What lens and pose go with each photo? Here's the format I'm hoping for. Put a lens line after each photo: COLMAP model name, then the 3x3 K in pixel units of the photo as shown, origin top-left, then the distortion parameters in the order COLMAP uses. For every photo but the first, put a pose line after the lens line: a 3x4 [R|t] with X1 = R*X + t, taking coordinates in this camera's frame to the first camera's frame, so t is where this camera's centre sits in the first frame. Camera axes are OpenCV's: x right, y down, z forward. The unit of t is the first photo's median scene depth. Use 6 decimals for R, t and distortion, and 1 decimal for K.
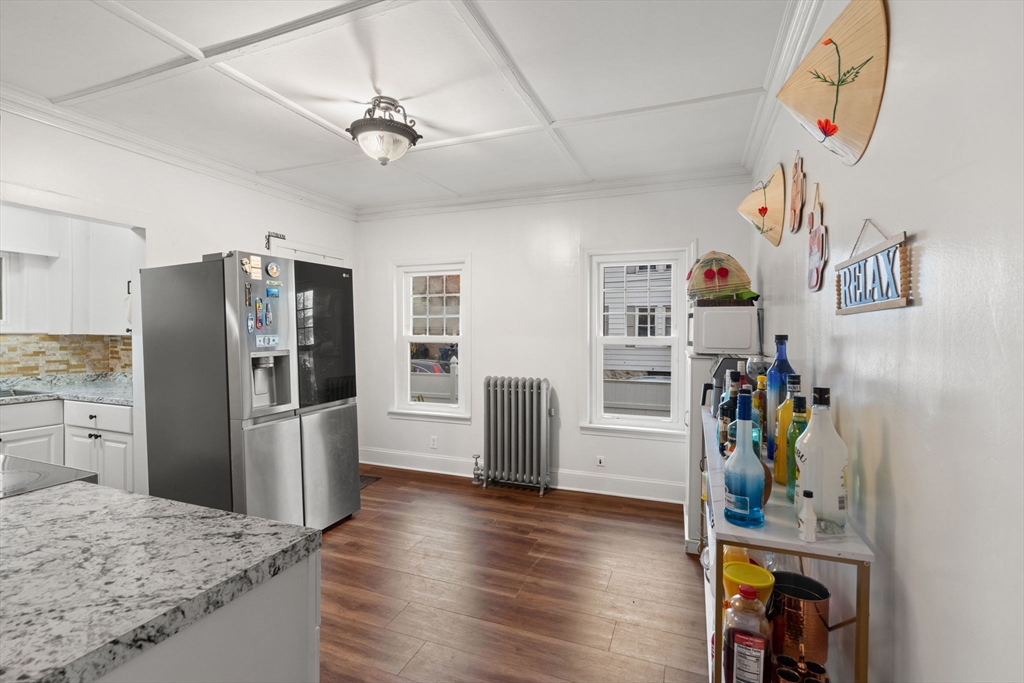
lens RADIAL K [[465.9, 0, 512.8], [0, 465.9, 338.8], [0, 0, 1]] dist [0.013487, 0.000409]
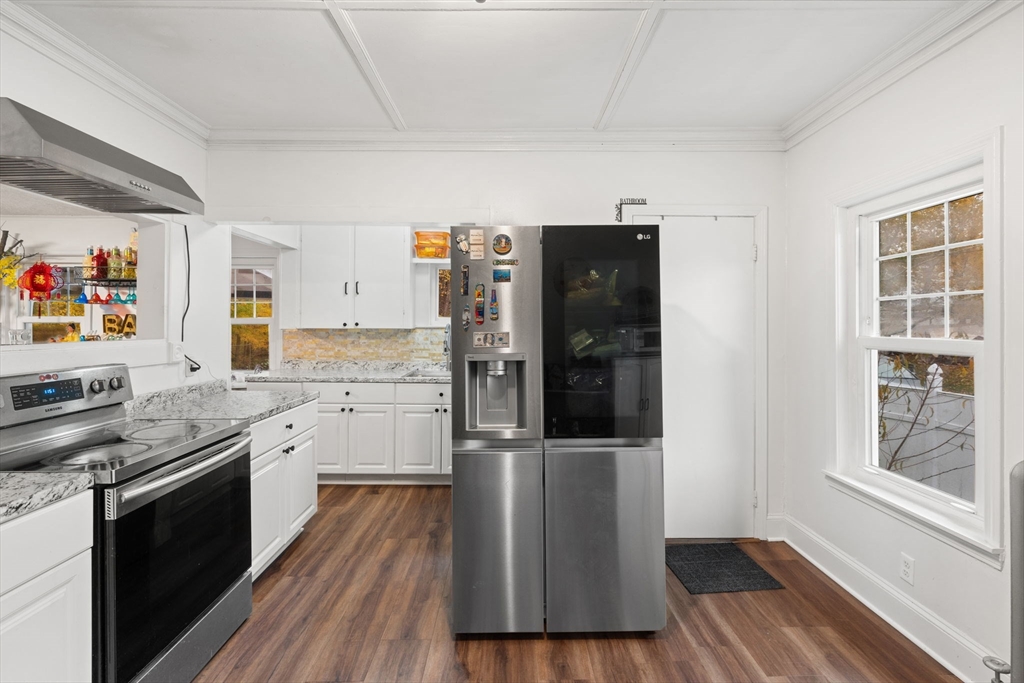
lens RADIAL K [[467.4, 0, 512.7], [0, 467.4, 325.4], [0, 0, 1]] dist [-0.002949, 0.001352]
pose [[0.377699, 0.002344, -0.925926, 0.123971], [-0.019178, 0.999802, -0.005292, -0.010390], [0.925730, 0.019756, 0.377669, 0.514053]]
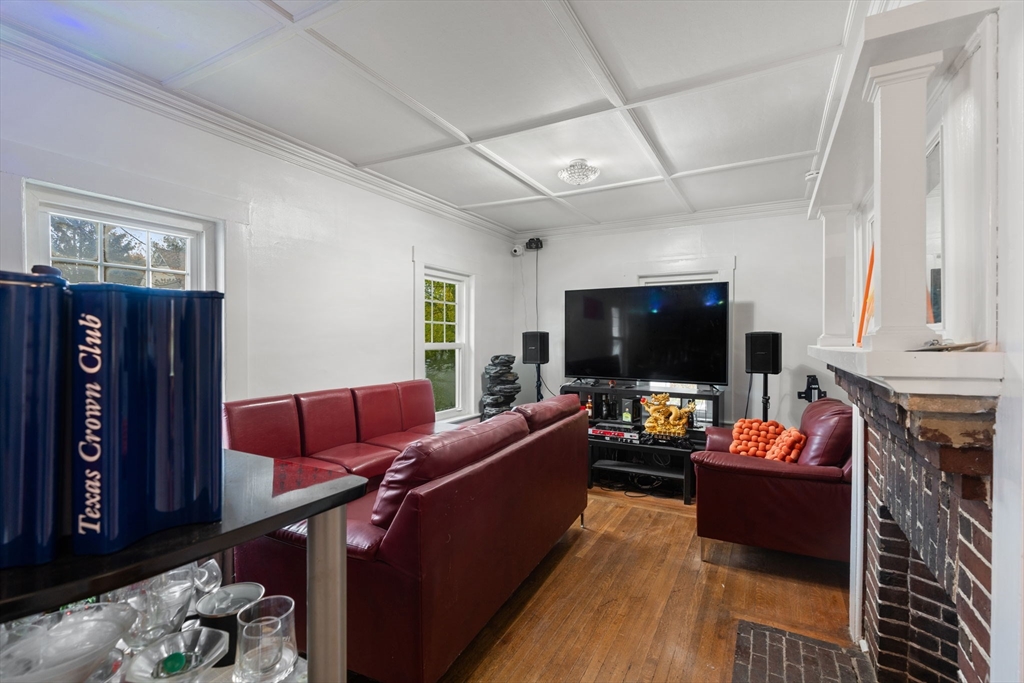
lens RADIAL K [[465.9, 0, 512.8], [0, 465.9, 338.8], [0, 0, 1]] dist [0.013487, 0.000409]
pose [[0.129827, -0.003124, 0.991532, -1.272488], [0.020369, 0.999792, 0.000483, -0.015622], [-0.991327, 0.020134, 0.129864, 0.826607]]
